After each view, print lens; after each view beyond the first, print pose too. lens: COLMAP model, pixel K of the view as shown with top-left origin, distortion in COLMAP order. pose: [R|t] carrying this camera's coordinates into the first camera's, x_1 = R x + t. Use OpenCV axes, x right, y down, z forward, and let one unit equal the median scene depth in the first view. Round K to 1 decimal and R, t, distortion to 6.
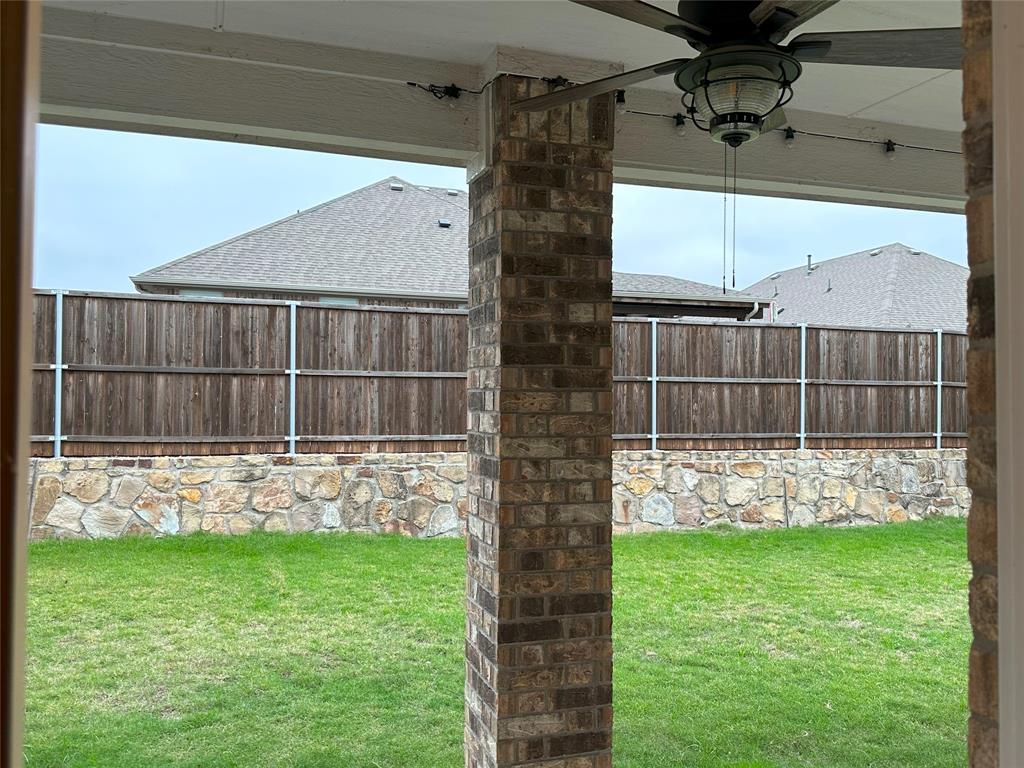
lens RADIAL K [[859.6, 0, 507.7], [0, 859.6, 387.9], [0, 0, 1]] dist [0.176735, -0.348049]
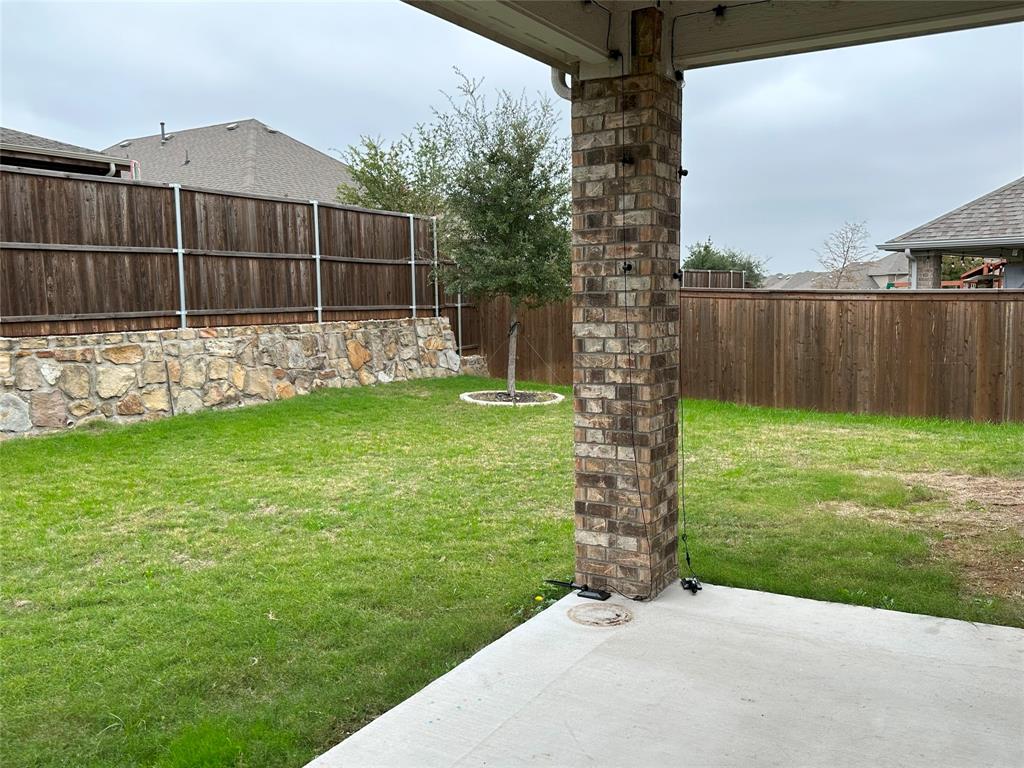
lens RADIAL K [[859.6, 0, 507.7], [0, 859.6, 387.9], [0, 0, 1]] dist [0.176735, -0.348049]
pose [[0.760805, -0.087699, 0.643028, 0.008408], [0.005467, 0.991658, 0.128779, 0.017498], [-0.648958, -0.094460, 0.754938, 0.105614]]
